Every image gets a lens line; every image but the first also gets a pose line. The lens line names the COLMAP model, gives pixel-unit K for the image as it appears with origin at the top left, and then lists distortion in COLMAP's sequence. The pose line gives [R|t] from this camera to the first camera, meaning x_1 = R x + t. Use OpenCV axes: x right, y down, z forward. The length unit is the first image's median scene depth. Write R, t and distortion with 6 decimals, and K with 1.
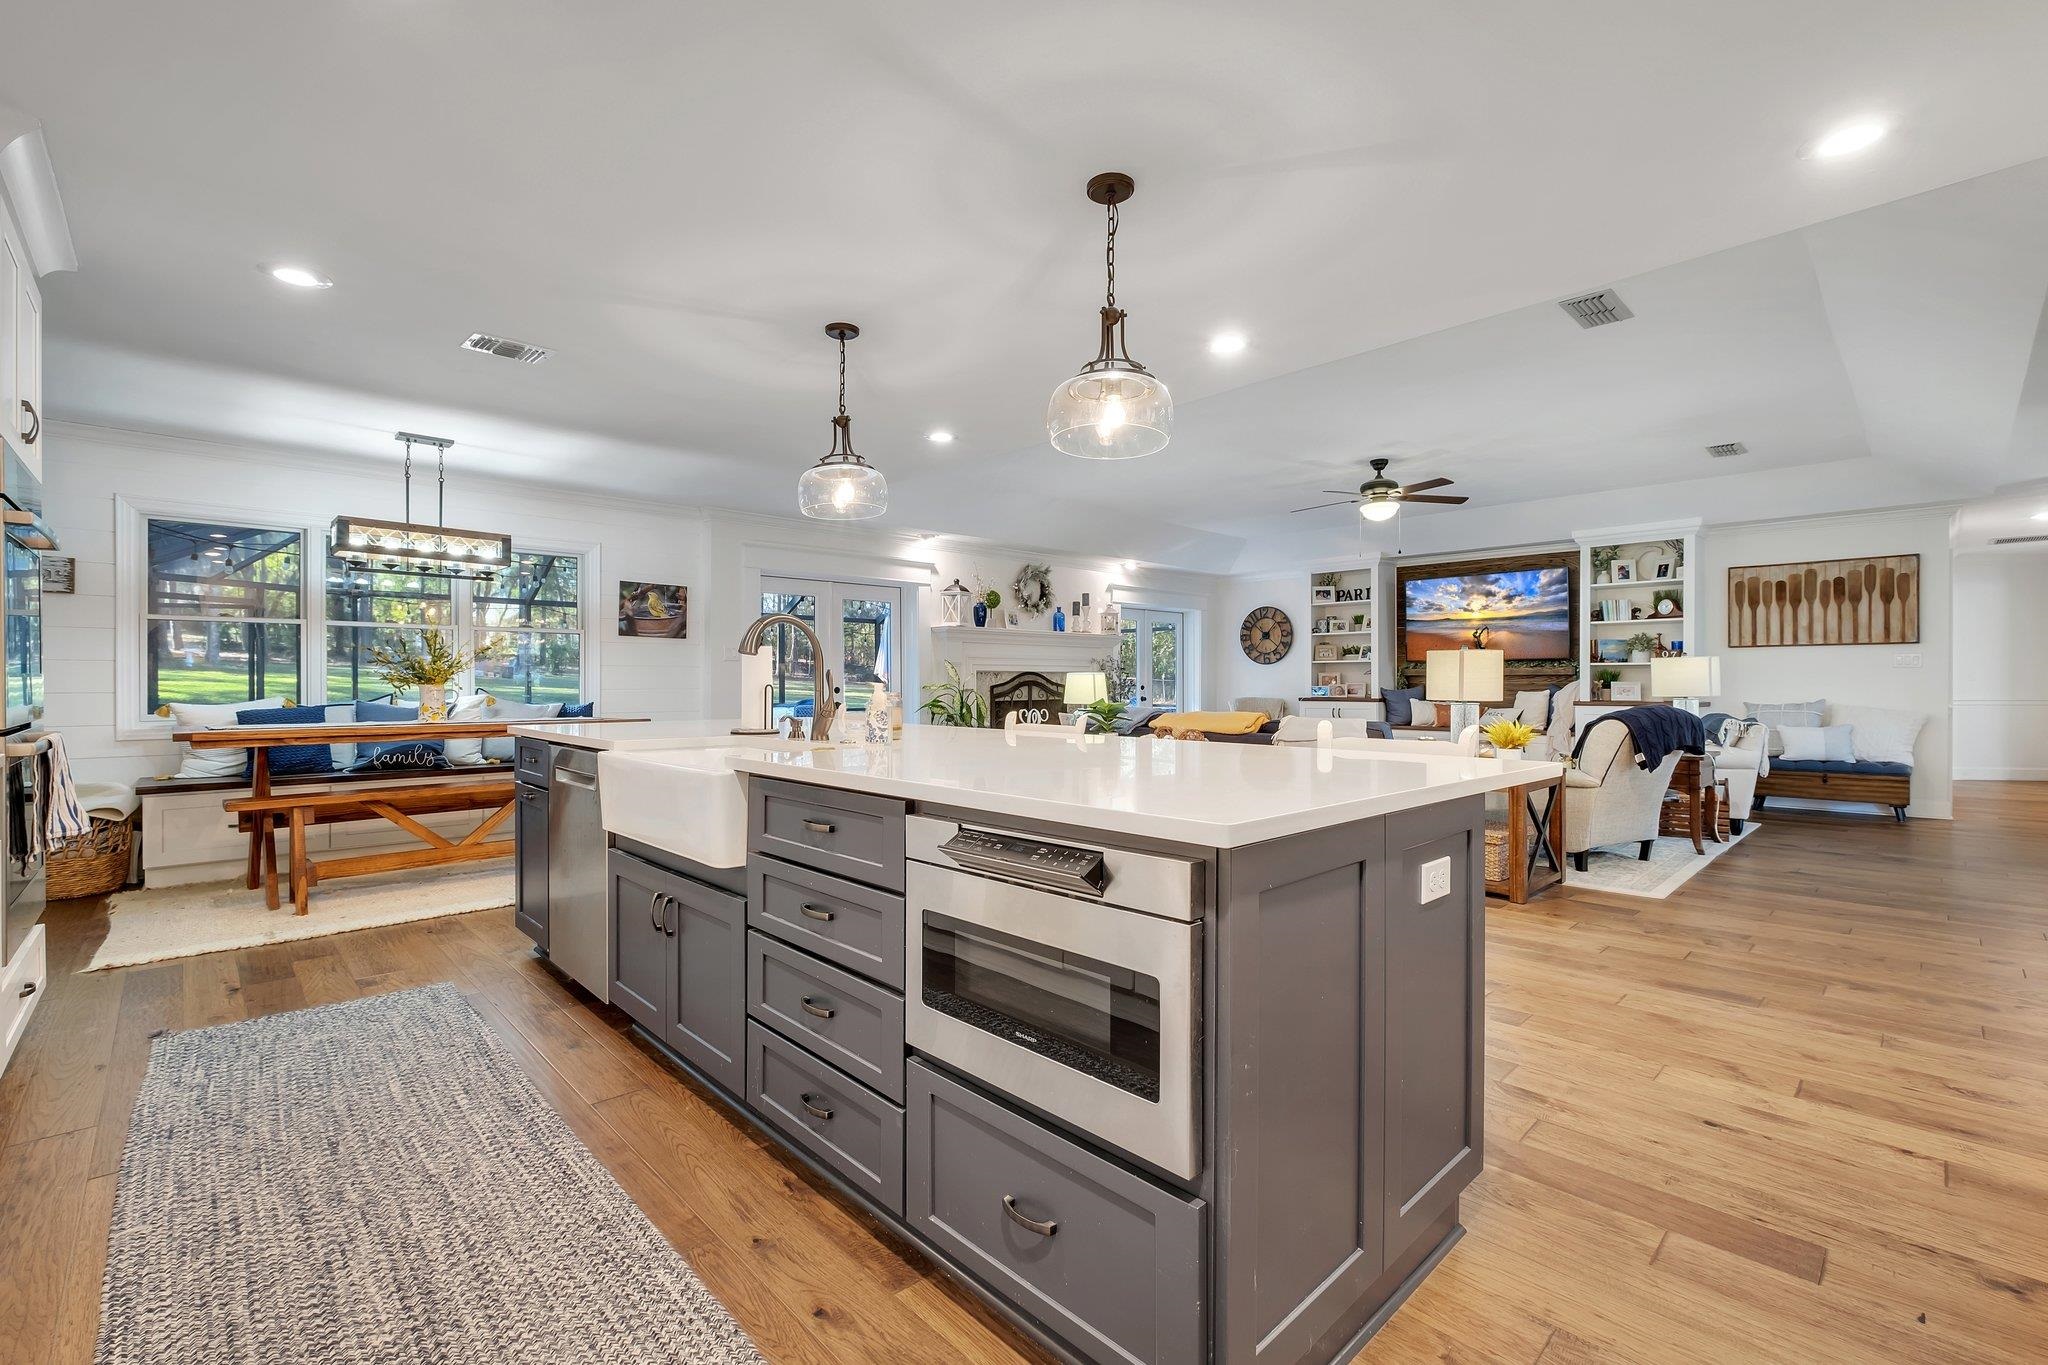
lens RADIAL K [[892.1, 0, 1016.8], [0, 892.1, 685.8], [0, 0, 1]] dist [-0.006337, -0.000464]
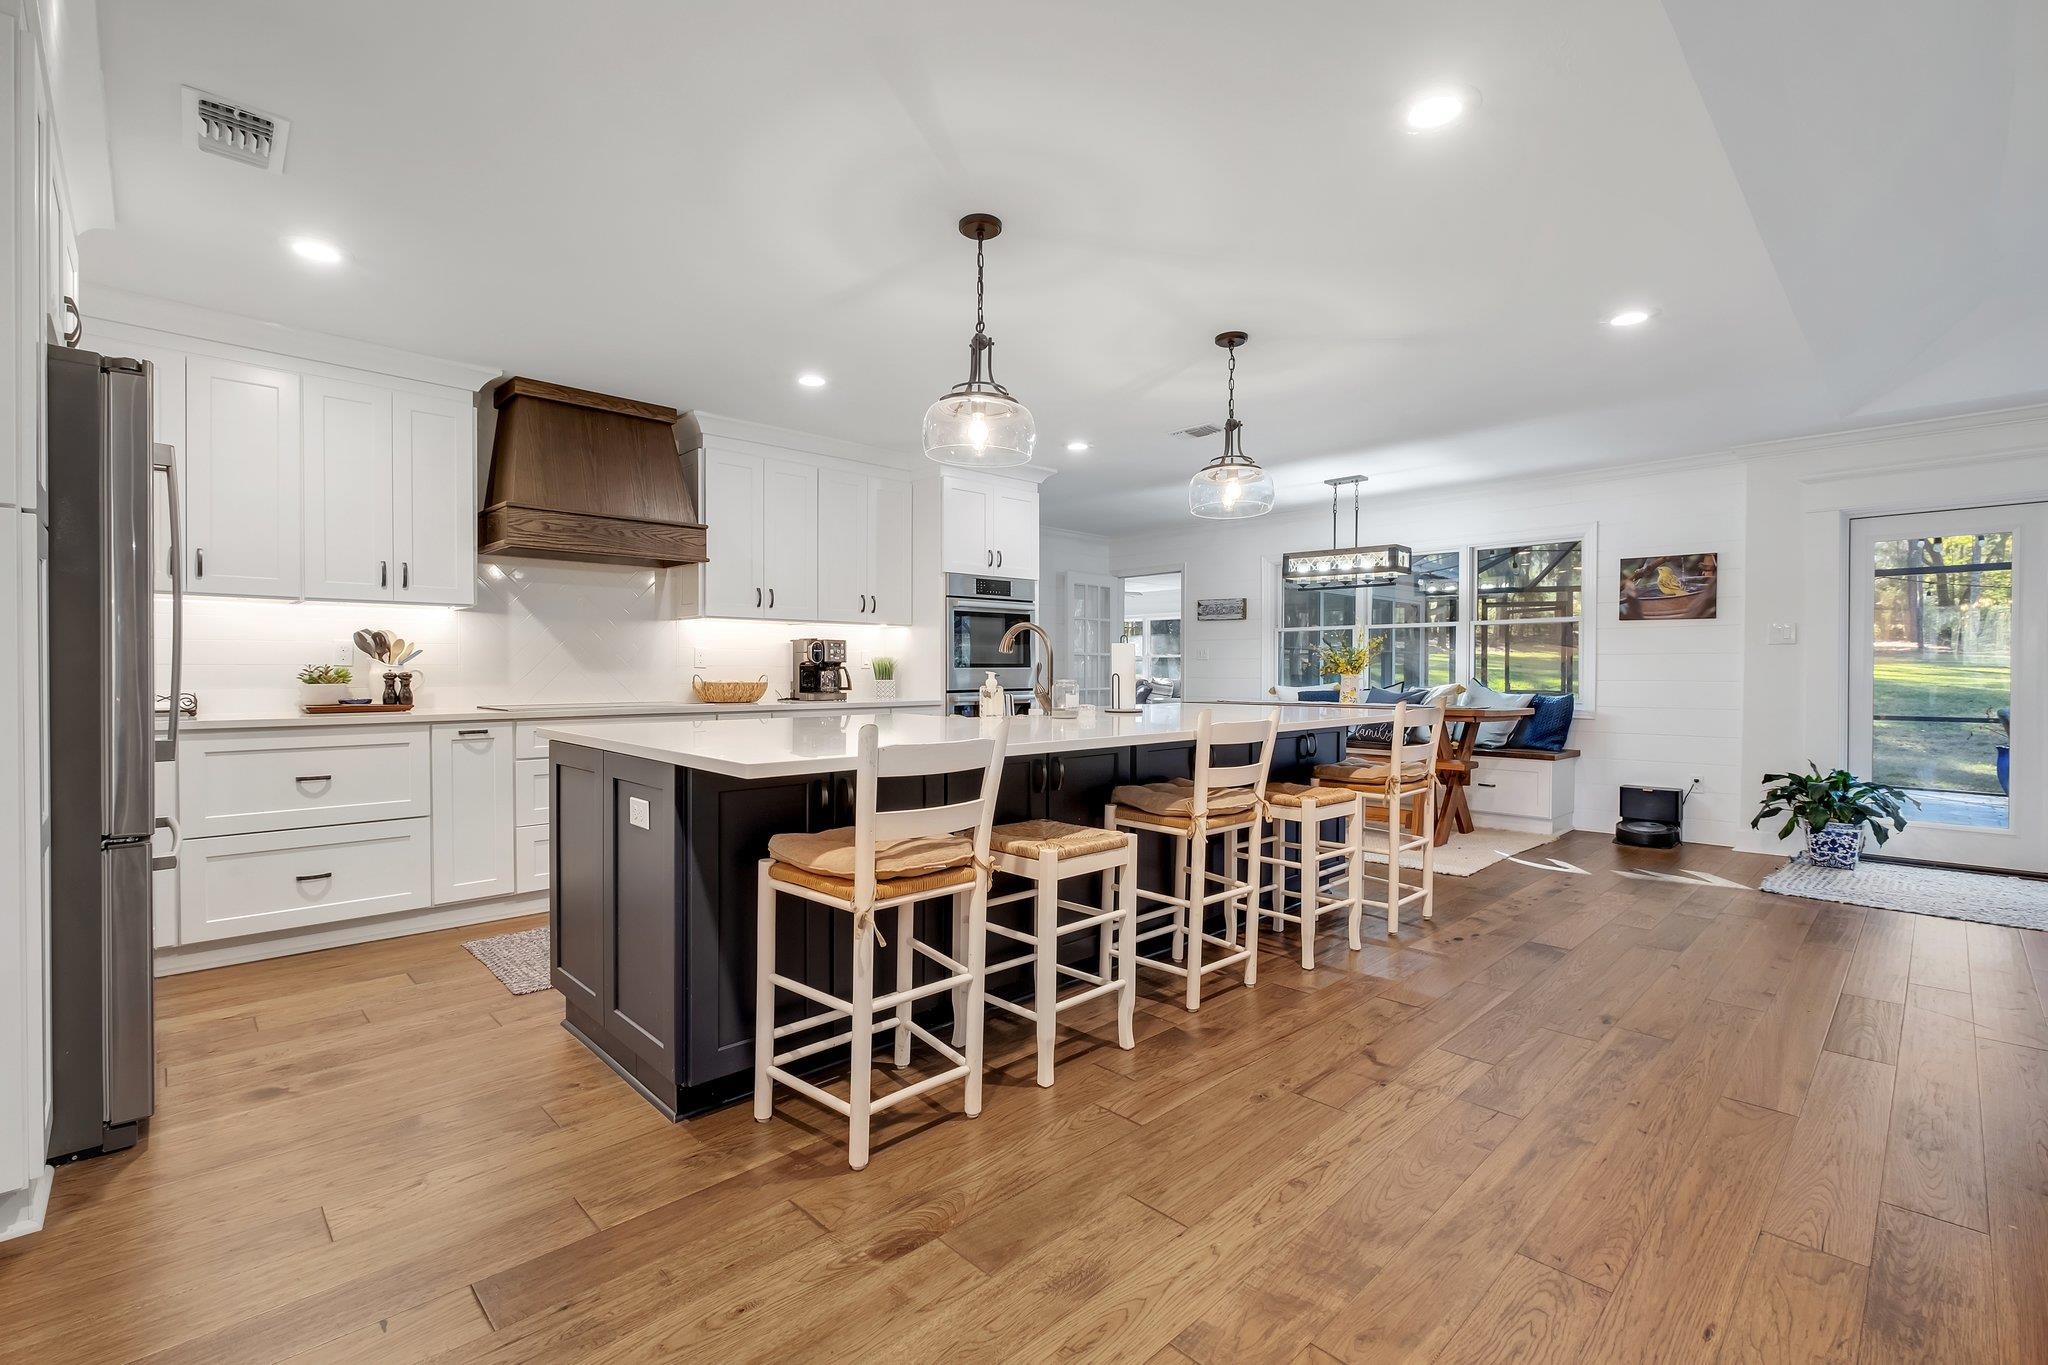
lens RADIAL K [[912.2, 0, 999.0], [0, 912.2, 670.8], [0, 0, 1]] dist [-0.002596, 0.003196]
pose [[-0.006142, -0.000898, -0.999981, 0.462631], [-0.005051, 0.999987, -0.000867, -0.002260], [0.999968, 0.005046, -0.006146, 0.383300]]
